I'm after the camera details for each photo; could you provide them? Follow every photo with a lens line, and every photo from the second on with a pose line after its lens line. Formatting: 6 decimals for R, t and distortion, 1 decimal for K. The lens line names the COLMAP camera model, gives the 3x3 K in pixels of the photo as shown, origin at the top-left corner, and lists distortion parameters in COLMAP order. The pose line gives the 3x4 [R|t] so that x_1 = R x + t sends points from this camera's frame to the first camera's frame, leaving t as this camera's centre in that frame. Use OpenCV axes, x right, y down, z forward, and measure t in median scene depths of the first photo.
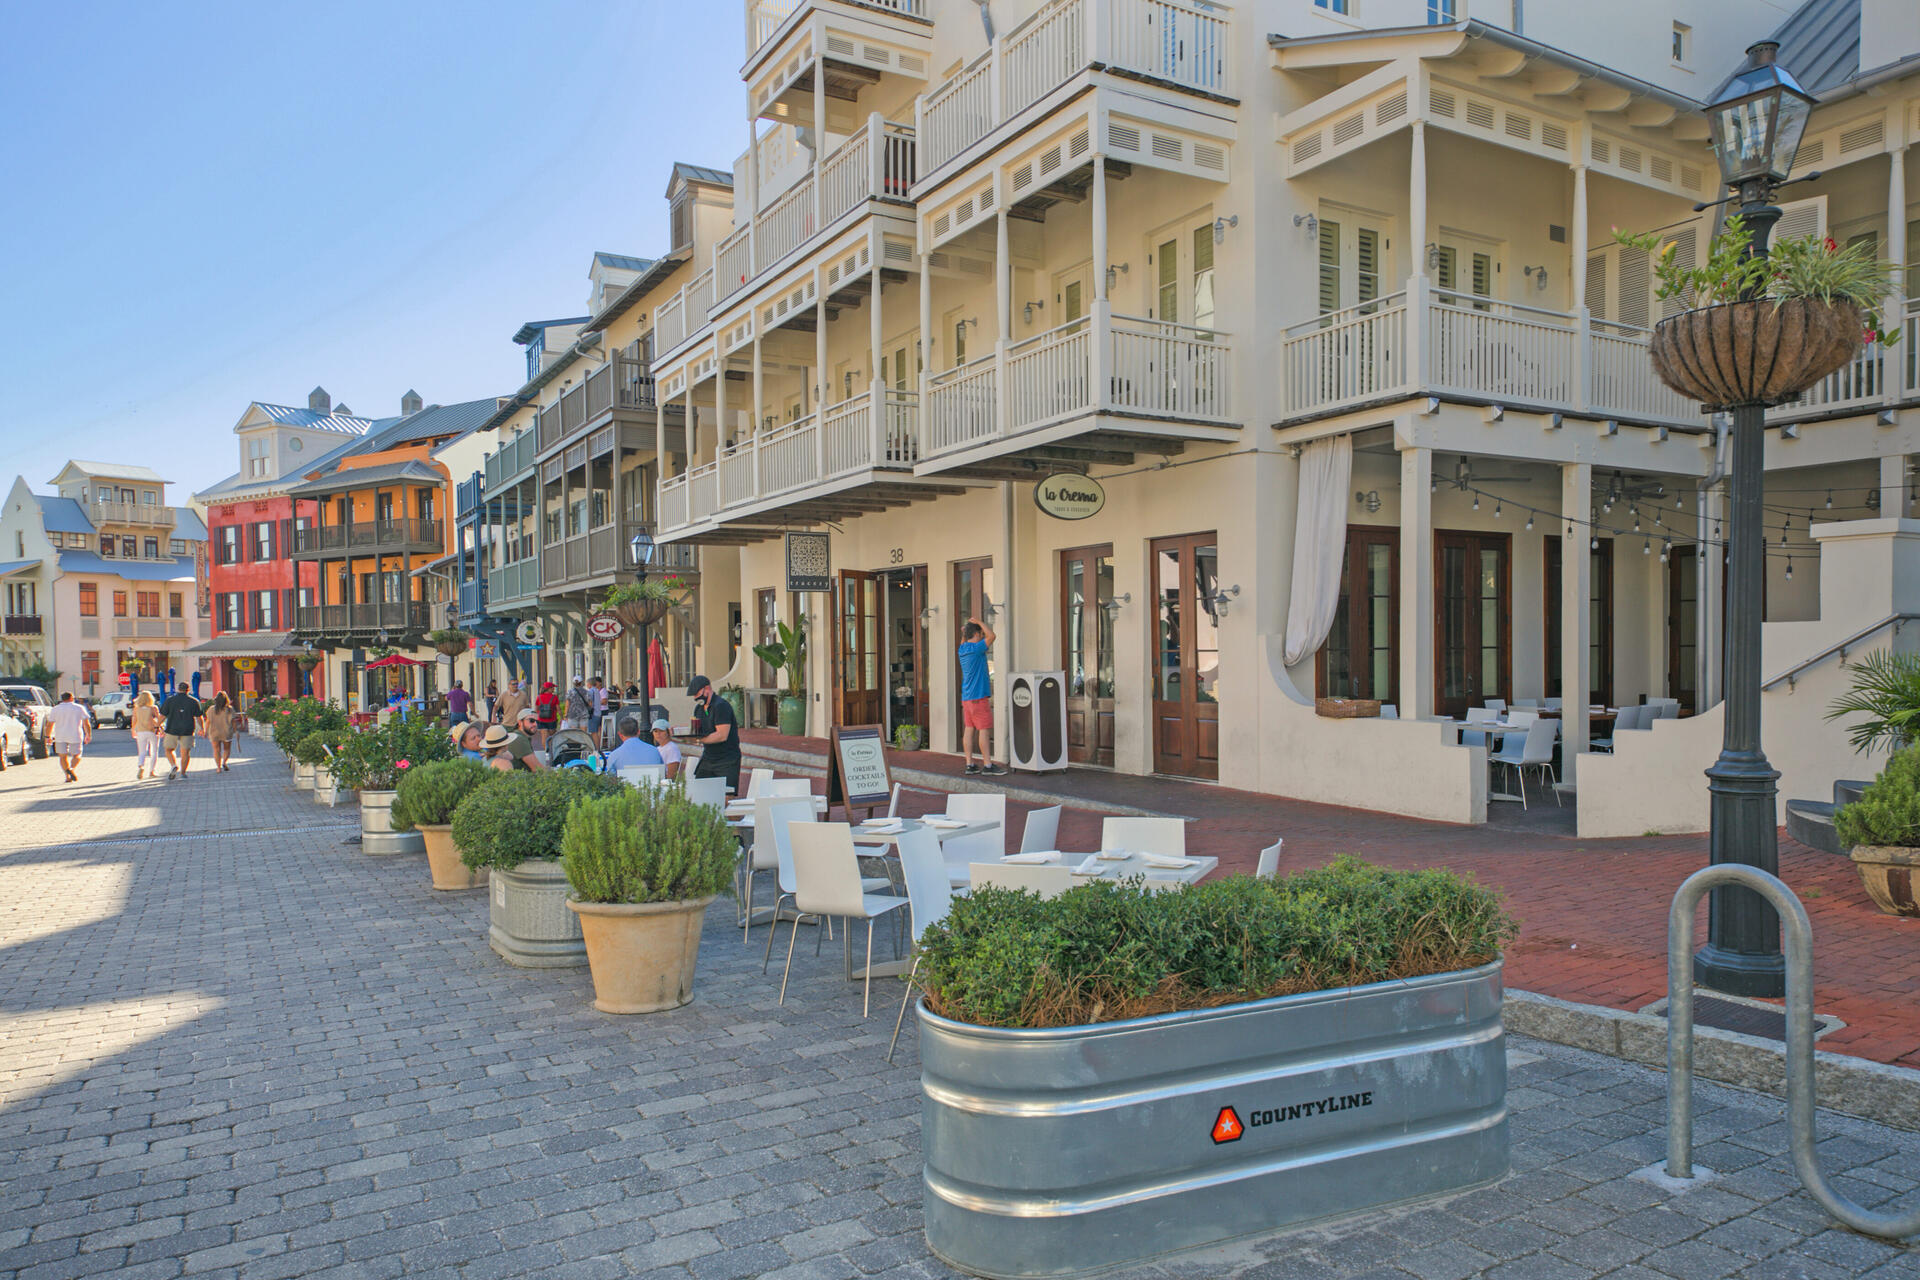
lens RADIAL K [[1268.3, 0, 962.8], [0, 1268.3, 684.1], [0, 0, 1]] dist [0.002113, 0.002222]
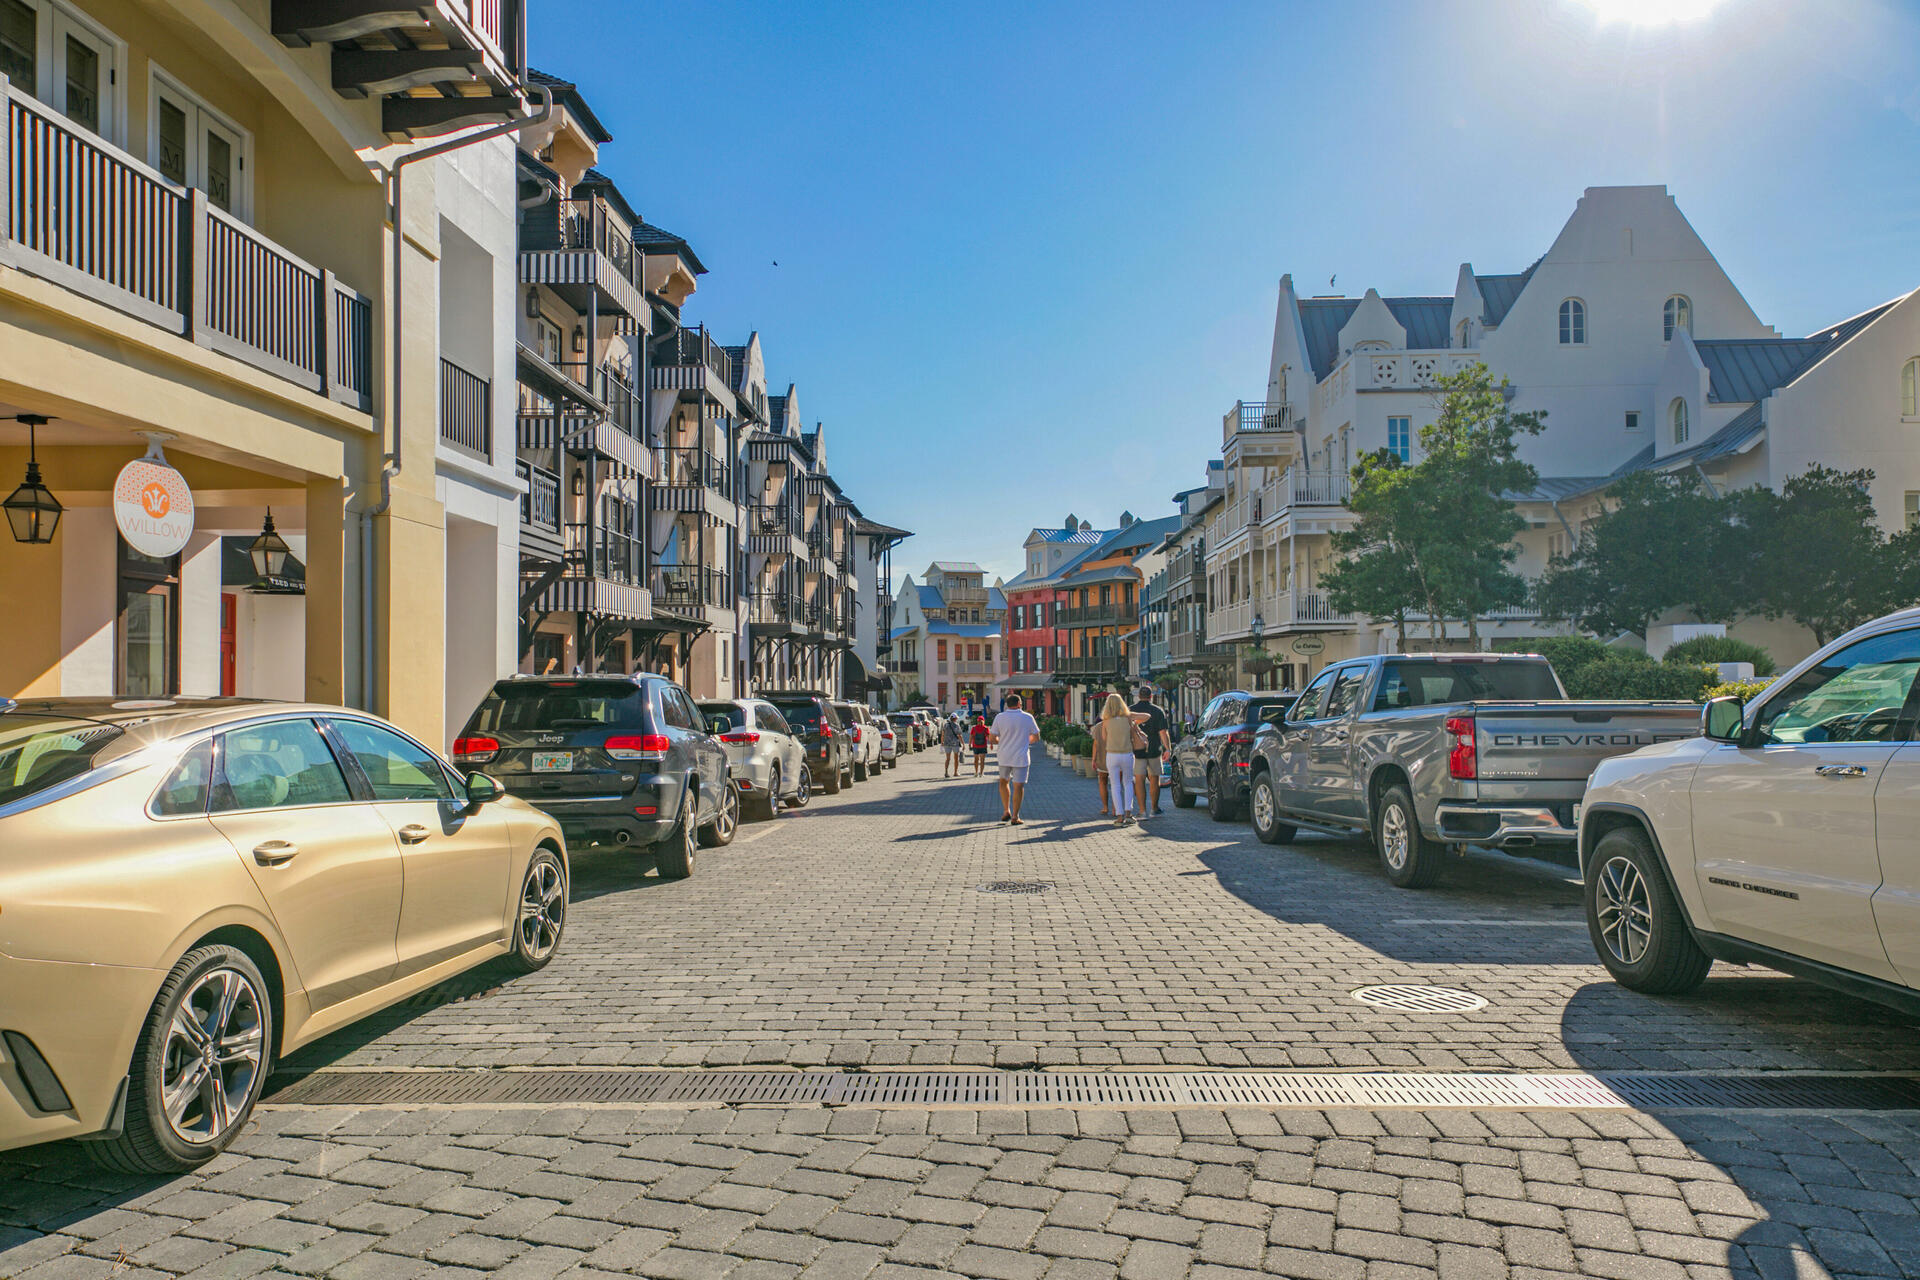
lens RADIAL K [[1268.3, 0, 962.8], [0, 1268.3, 684.1], [0, 0, 1]] dist [0.002113, 0.002222]
pose [[0.844903, 0.007189, -0.534872, 0.222745], [-0.015540, 0.999818, -0.011108, -0.008166], [0.534694, 0.017697, 0.844860, -0.397089]]
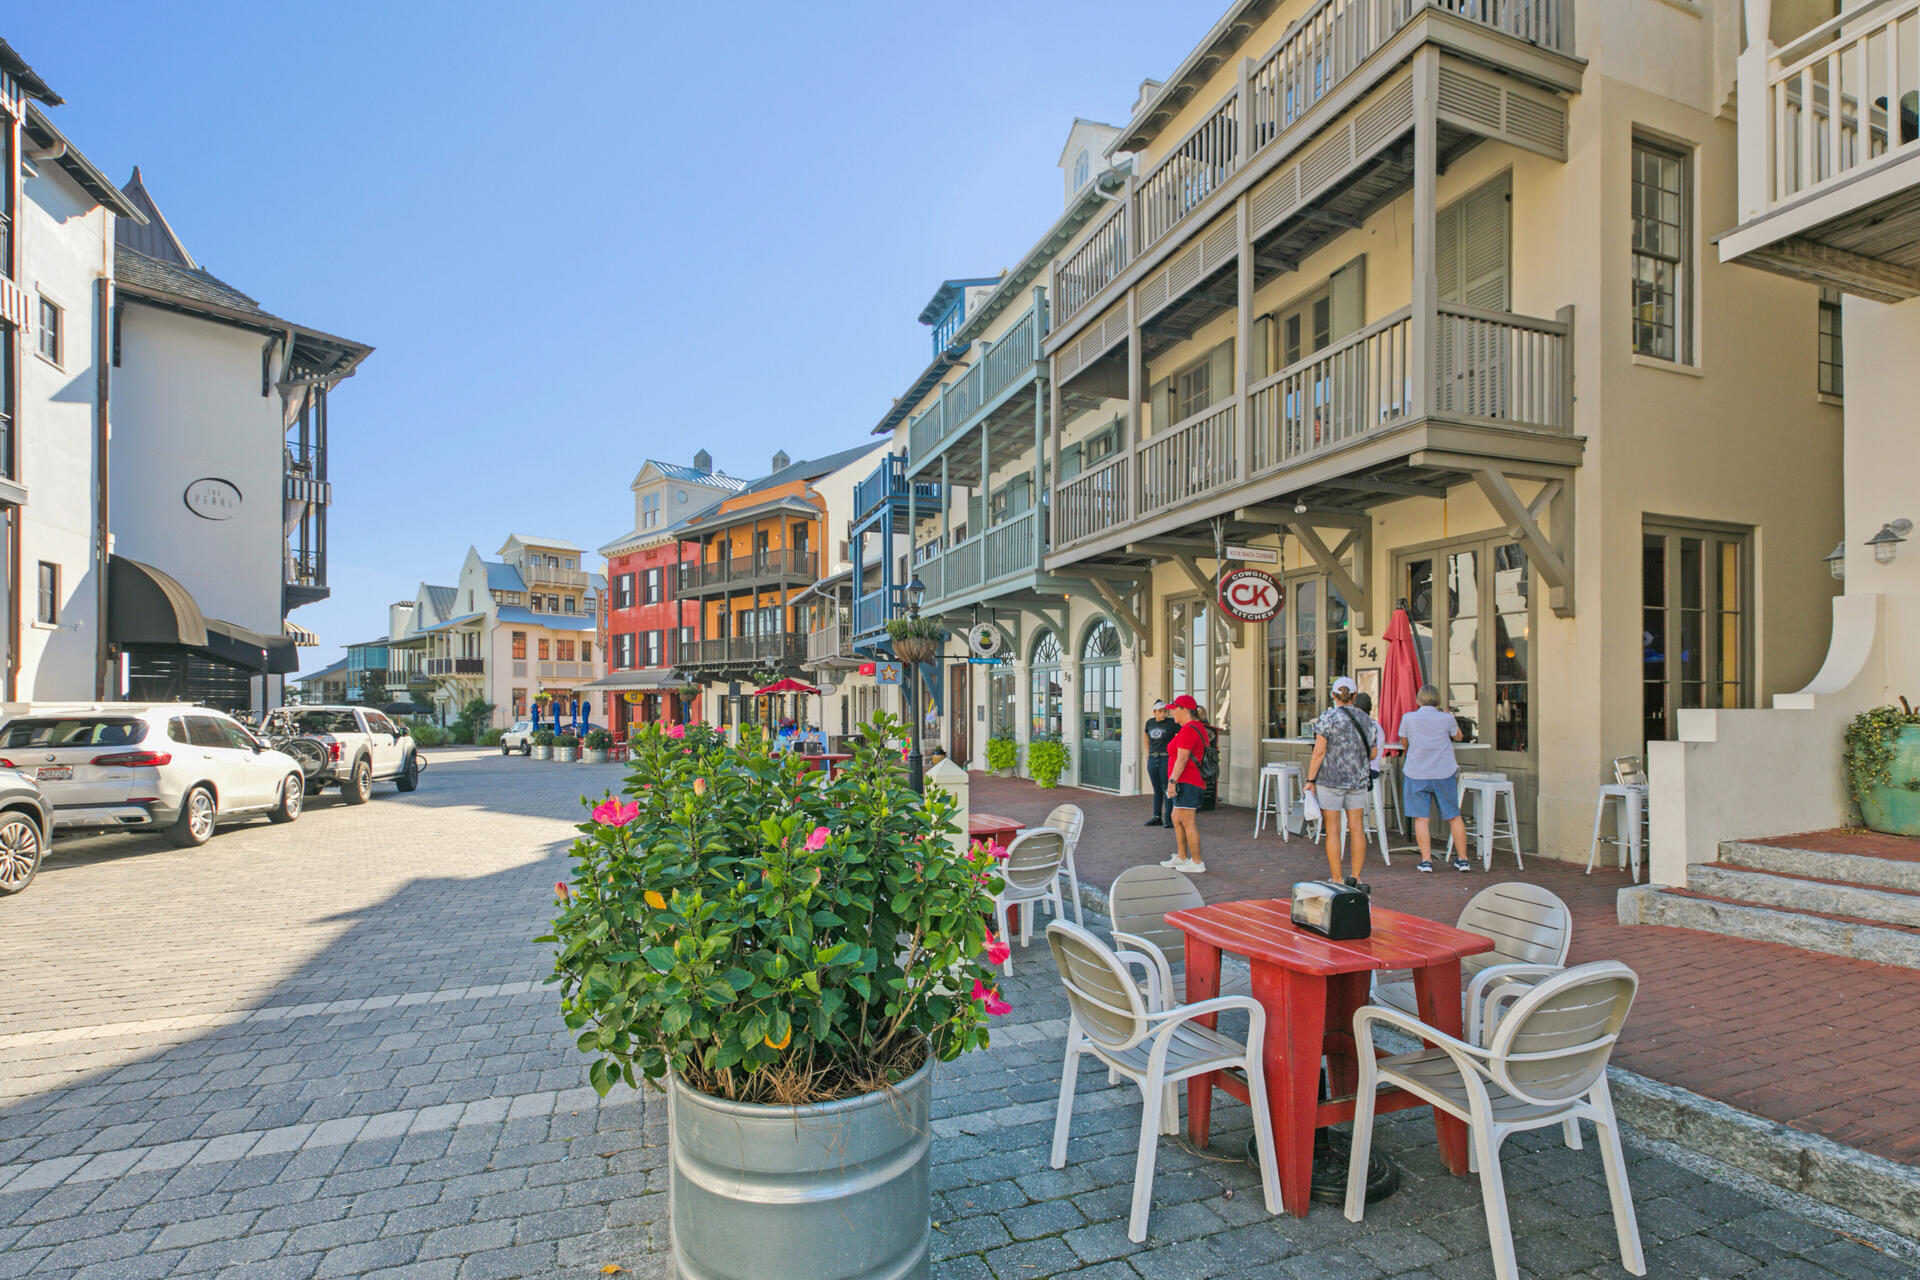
lens RADIAL K [[855.8, 0, 951.6], [0, 855.8, 695.3], [0, 0, 1]] dist [0.001553, 0.000148]
pose [[0.984870, 0.007067, -0.173150, -0.171726], [-0.013257, 0.999313, -0.034618, 0.004260], [0.172787, 0.036390, 0.984287, 0.327677]]
